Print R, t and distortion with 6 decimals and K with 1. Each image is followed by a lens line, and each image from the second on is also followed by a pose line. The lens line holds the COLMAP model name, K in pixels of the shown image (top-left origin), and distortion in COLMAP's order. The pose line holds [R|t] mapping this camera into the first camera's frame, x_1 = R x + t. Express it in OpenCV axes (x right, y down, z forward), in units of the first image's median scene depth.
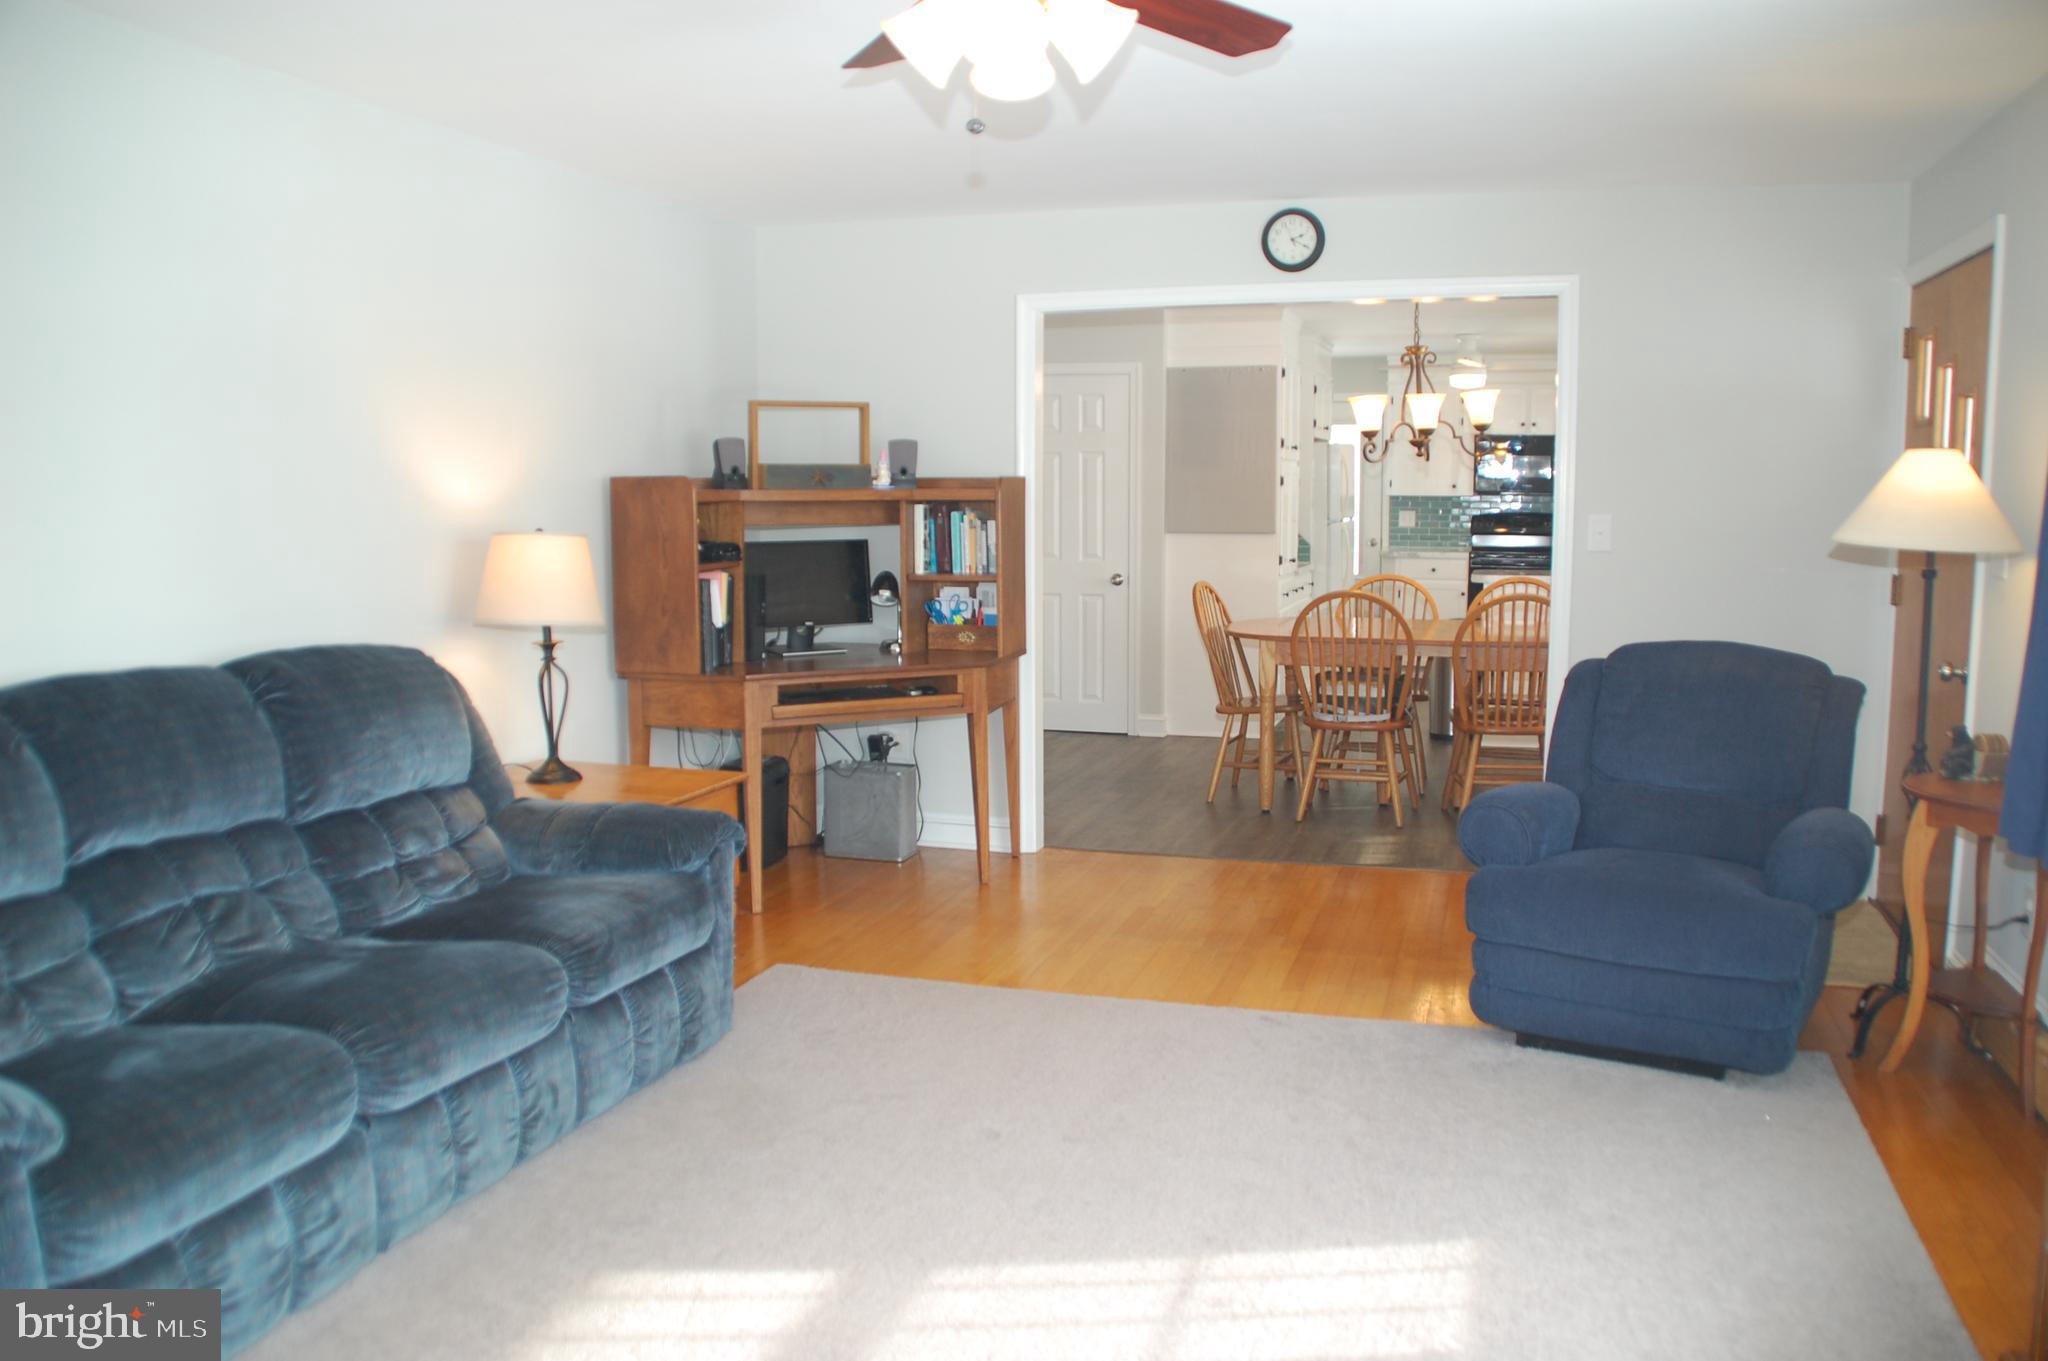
lens RADIAL K [[1588.3, 0, 1043.7], [0, 1588.3, 693.0], [0, 0, 1]] dist [-0.172819, 0.119219]
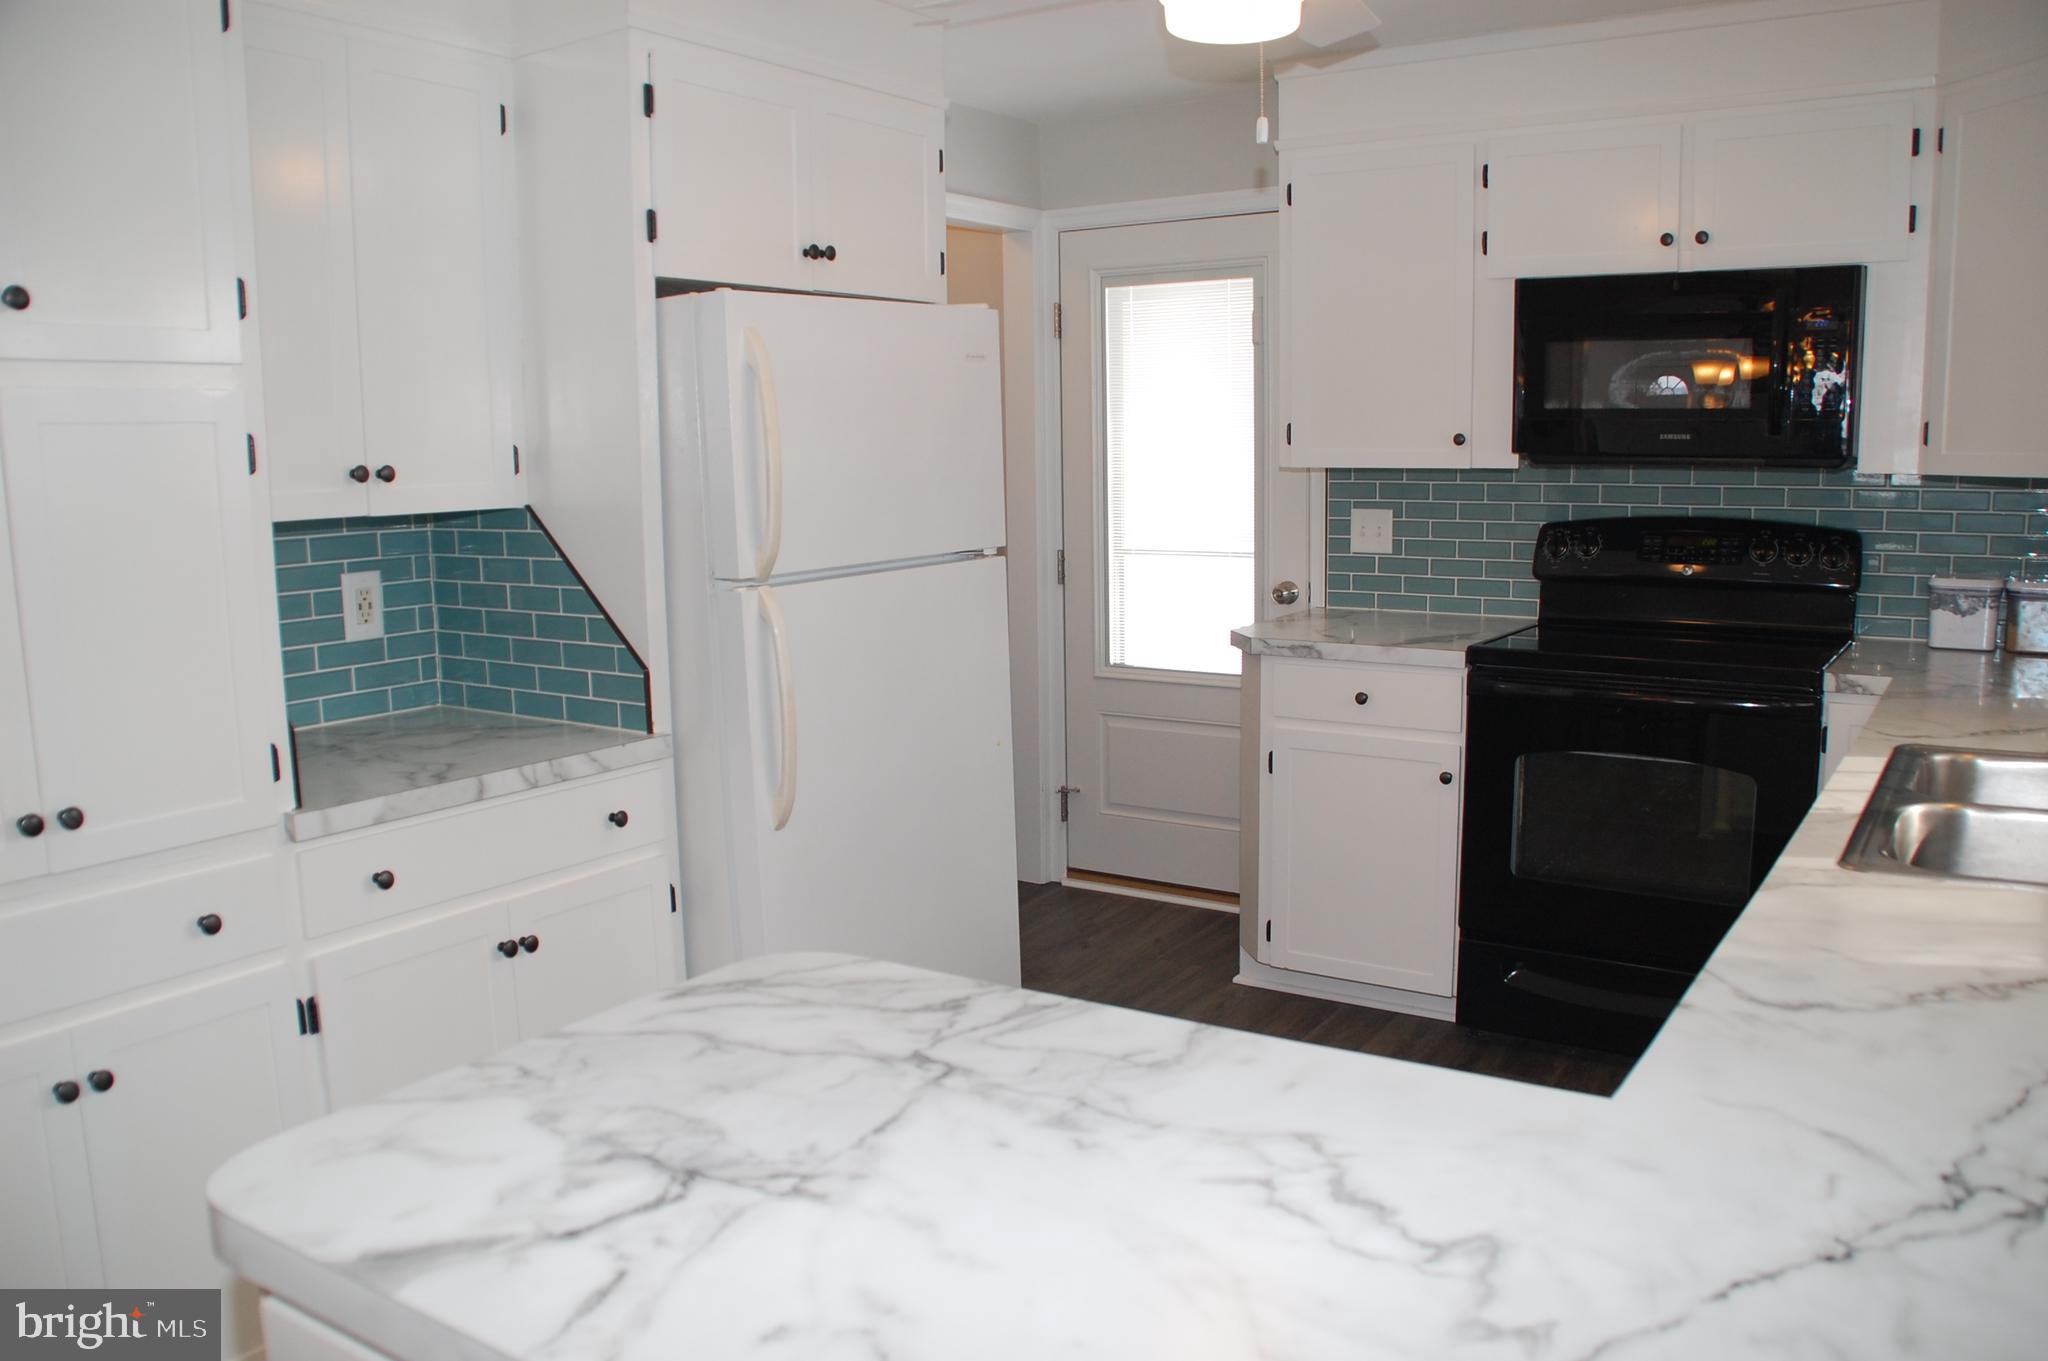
lens RADIAL K [[1588.3, 0, 1043.7], [0, 1588.3, 693.0], [0, 0, 1]] dist [-0.172819, 0.119219]
pose [[0.960275, 0.032653, -0.277139, 0.544891], [-0.023664, 0.999082, 0.035719, -0.177208], [0.278050, -0.027742, 0.960166, 1.319588]]
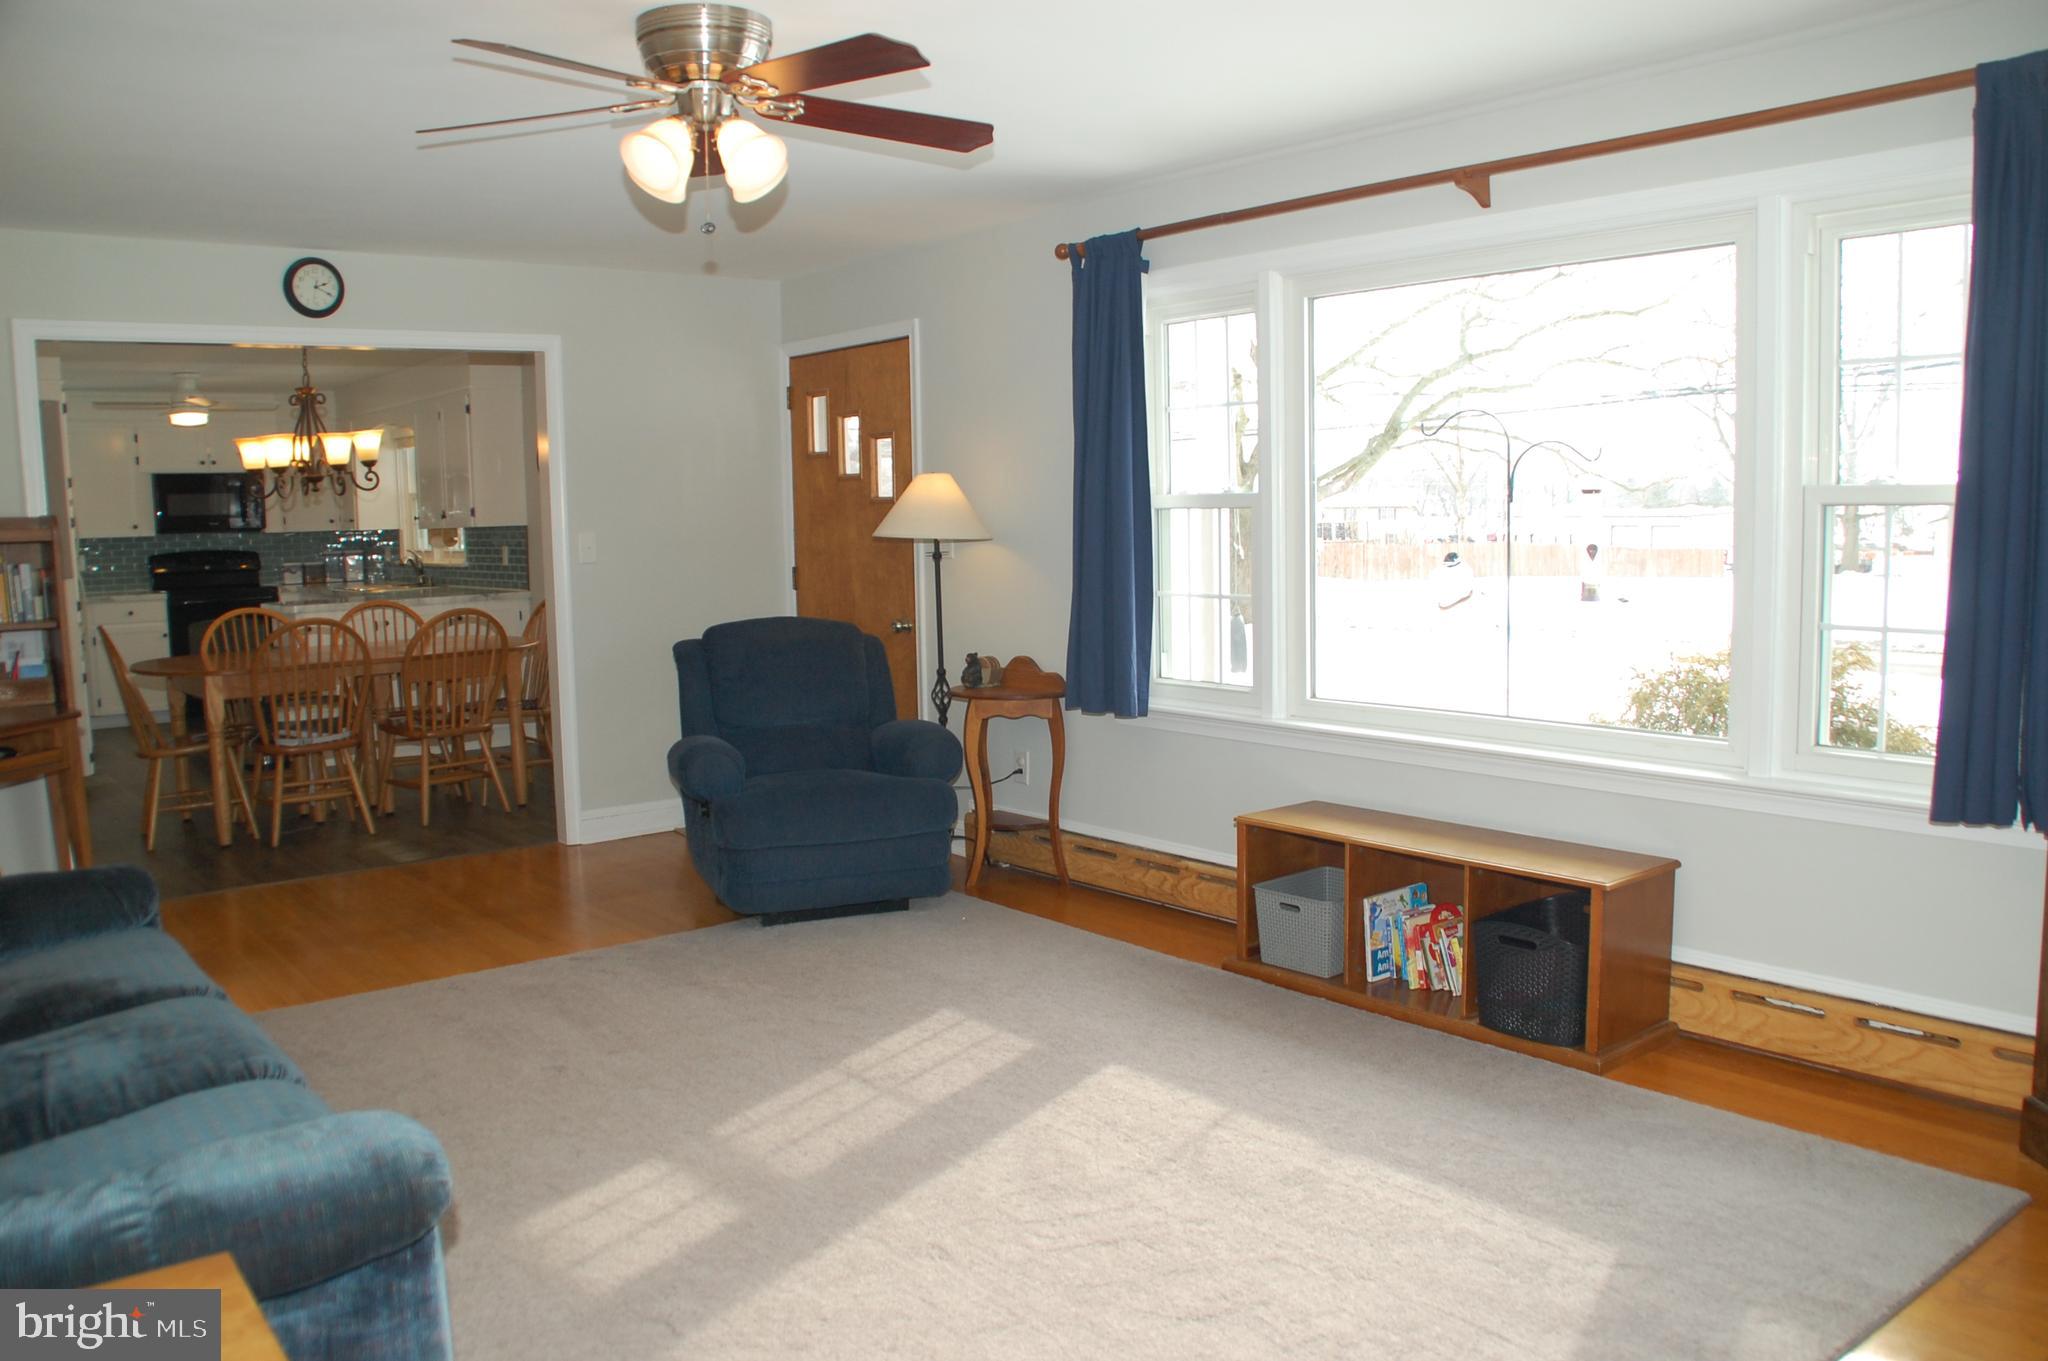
lens RADIAL K [[1588.3, 0, 1043.7], [0, 1588.3, 693.0], [0, 0, 1]] dist [-0.172819, 0.119219]
pose [[0.554921, -0.102798, 0.825527, -0.426662], [0.122905, 0.991577, 0.040858, 0.003109], [-0.822774, 0.078789, 0.562881, 0.024732]]
